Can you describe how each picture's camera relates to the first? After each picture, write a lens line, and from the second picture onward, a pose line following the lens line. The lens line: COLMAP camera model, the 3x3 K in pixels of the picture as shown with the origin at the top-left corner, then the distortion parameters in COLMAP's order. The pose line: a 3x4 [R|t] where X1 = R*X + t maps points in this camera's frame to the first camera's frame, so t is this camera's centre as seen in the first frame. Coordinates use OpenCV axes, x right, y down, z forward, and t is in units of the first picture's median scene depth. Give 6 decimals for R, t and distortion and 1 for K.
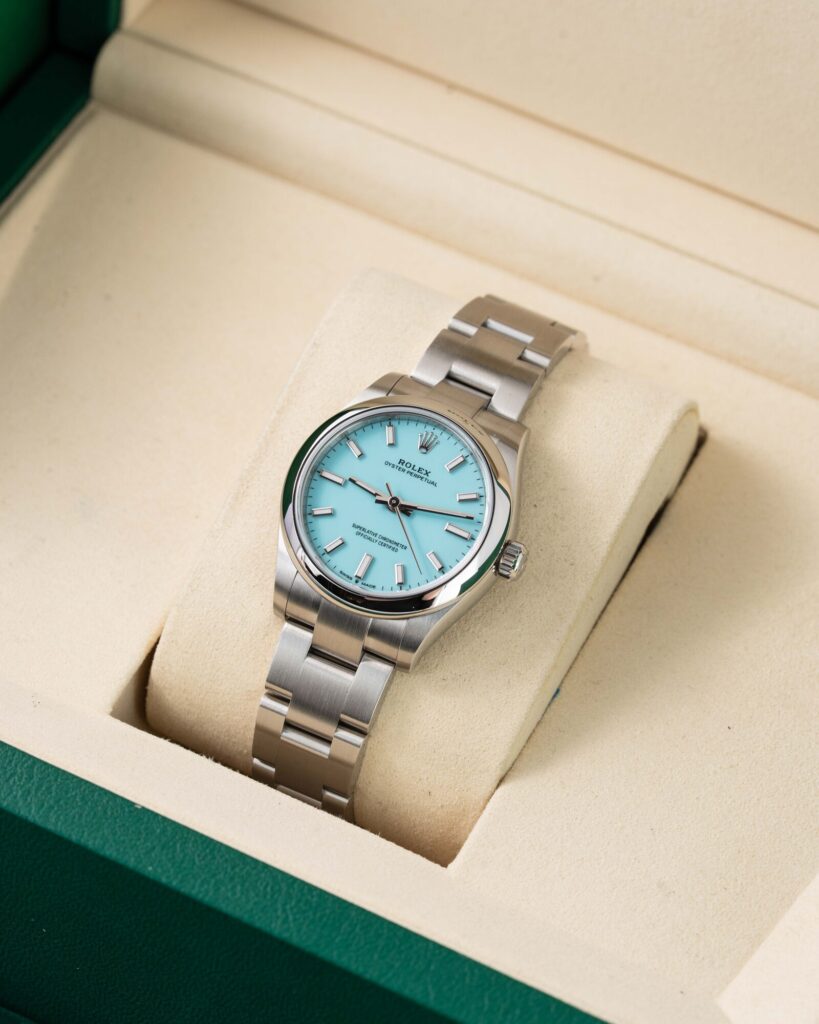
lens RADIAL K [[3999.4, 0, 409.5], [0, 3999.4, 512.0], [0, 0, 1]] dist [0.020390, -5.104949]
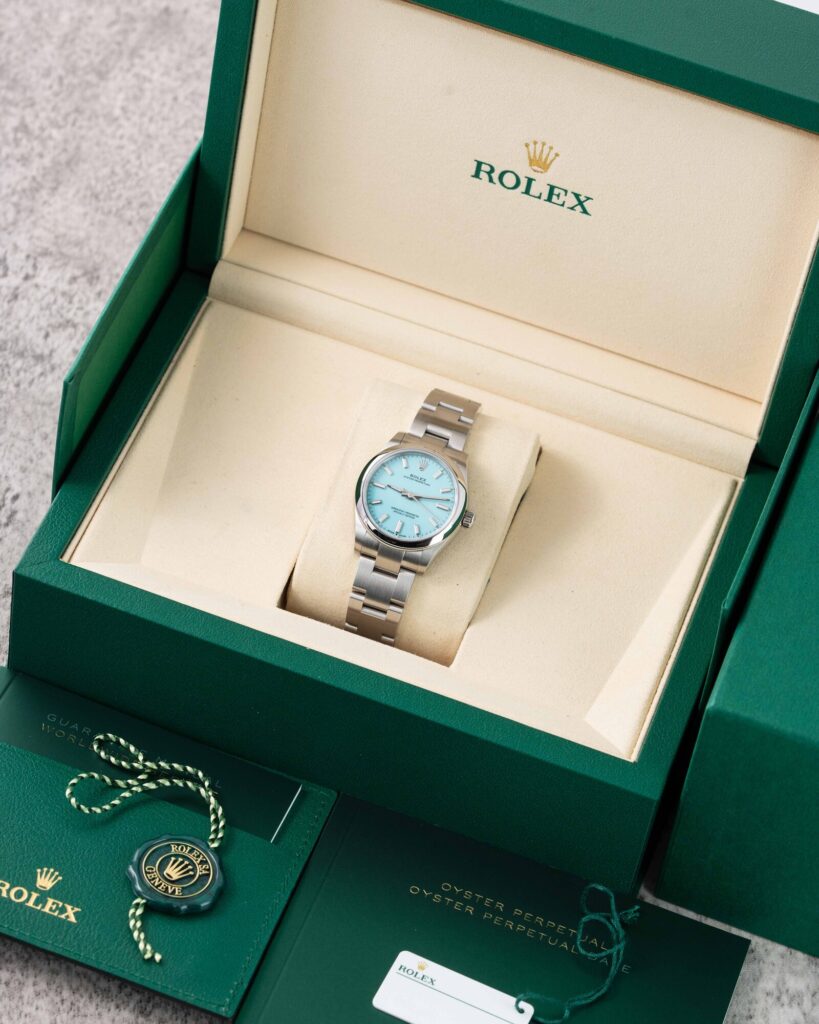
lens RADIAL K [[3999.4, 0, 409.5], [0, 3999.4, 512.0], [0, 0, 1]] dist [0.020390, -5.104949]
pose [[0.986021, -0.070767, 0.150849, -0.317398], [0.066706, 0.997265, 0.031819, -0.059723], [-0.152688, -0.021311, 0.988045, -1.053764]]
